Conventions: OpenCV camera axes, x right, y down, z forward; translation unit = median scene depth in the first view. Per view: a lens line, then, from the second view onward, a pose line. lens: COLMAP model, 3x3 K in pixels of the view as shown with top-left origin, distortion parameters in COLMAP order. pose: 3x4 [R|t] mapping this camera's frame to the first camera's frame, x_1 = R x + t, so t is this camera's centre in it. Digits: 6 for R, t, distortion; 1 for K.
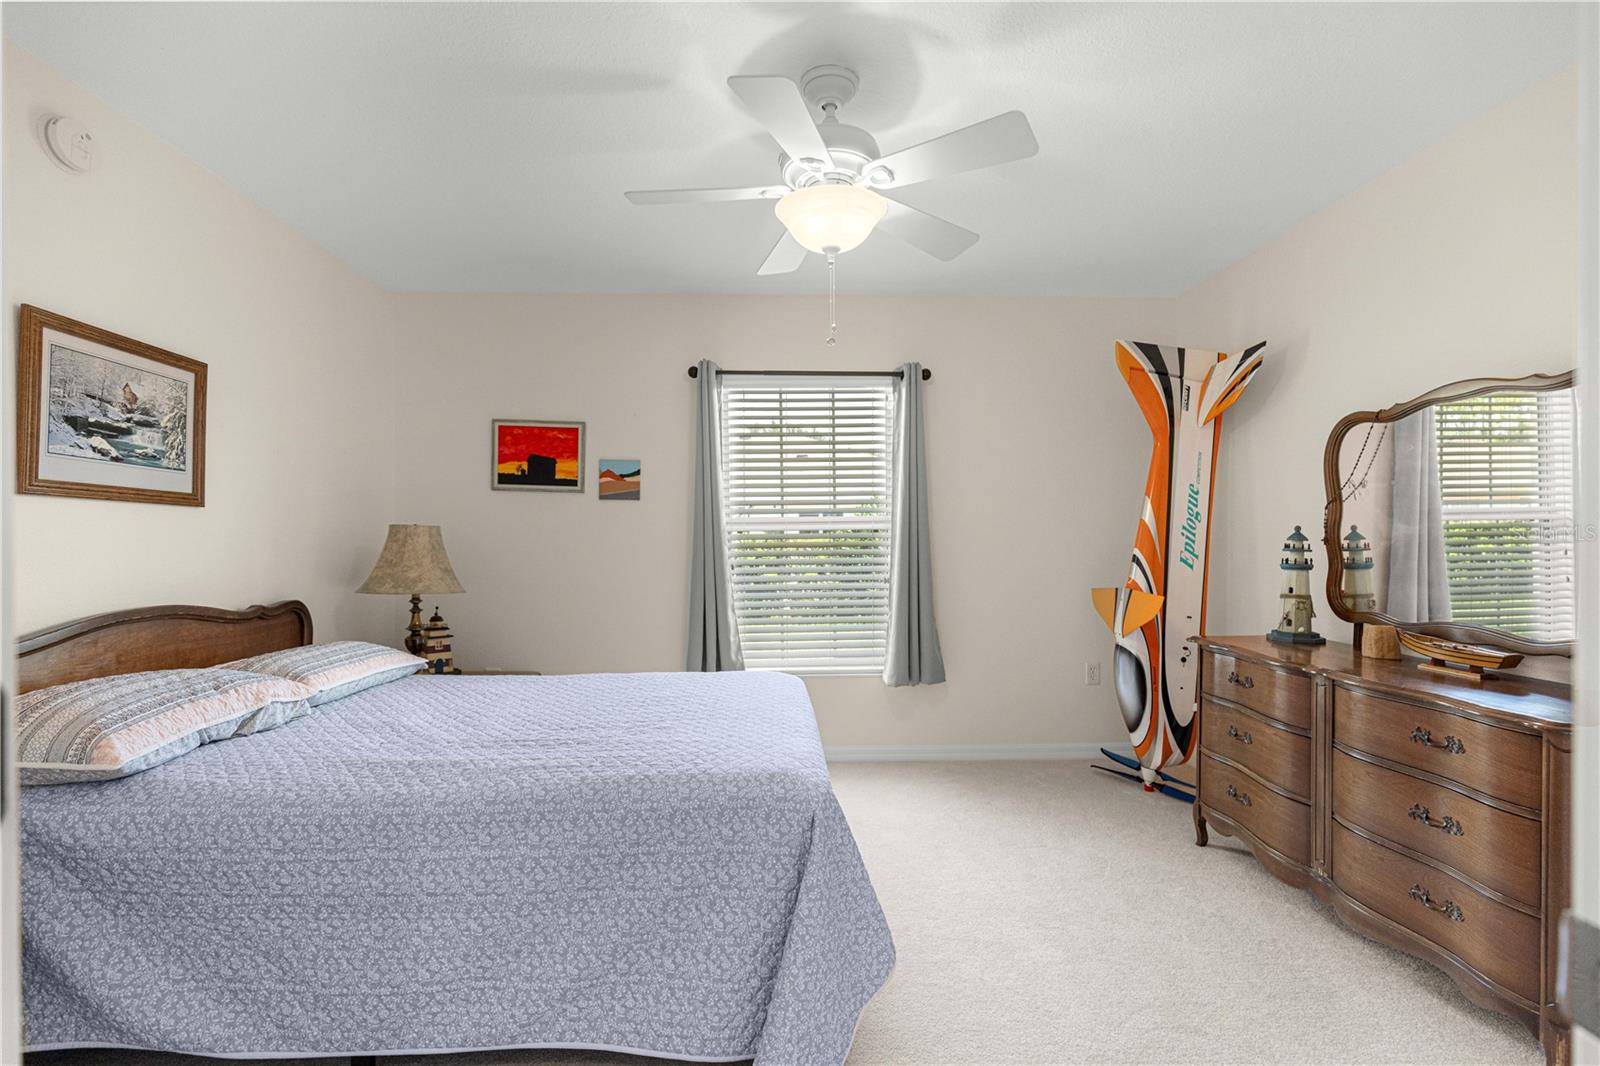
lens RADIAL K [[720.5, 0, 800.5], [0, 720.5, 540.1], [0, 0, 1]] dist [-0.000146, 0.000057]
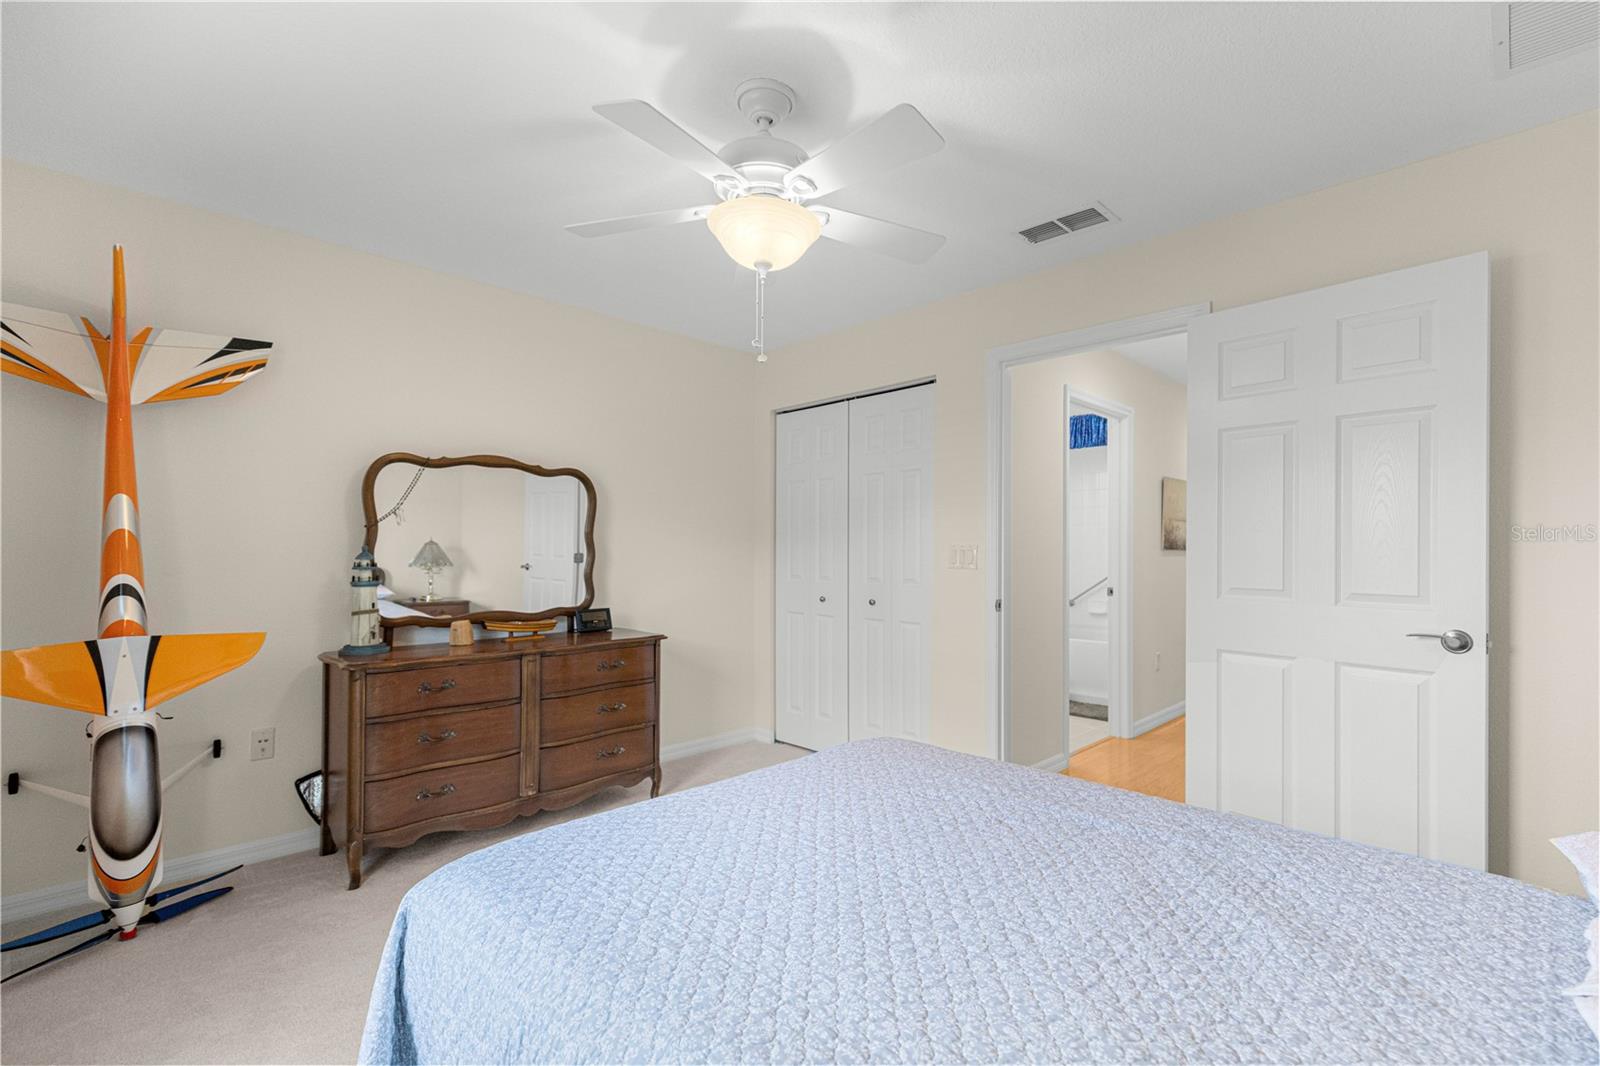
lens RADIAL K [[720.5, 0, 800.5], [0, 720.5, 540.1], [0, 0, 1]] dist [-0.000146, 0.000057]
pose [[-0.690996, 0.004240, 0.722847, -0.467404], [-0.005090, 0.999929, -0.010731, -0.017613], [-0.722841, -0.011094, -0.690925, 1.105870]]
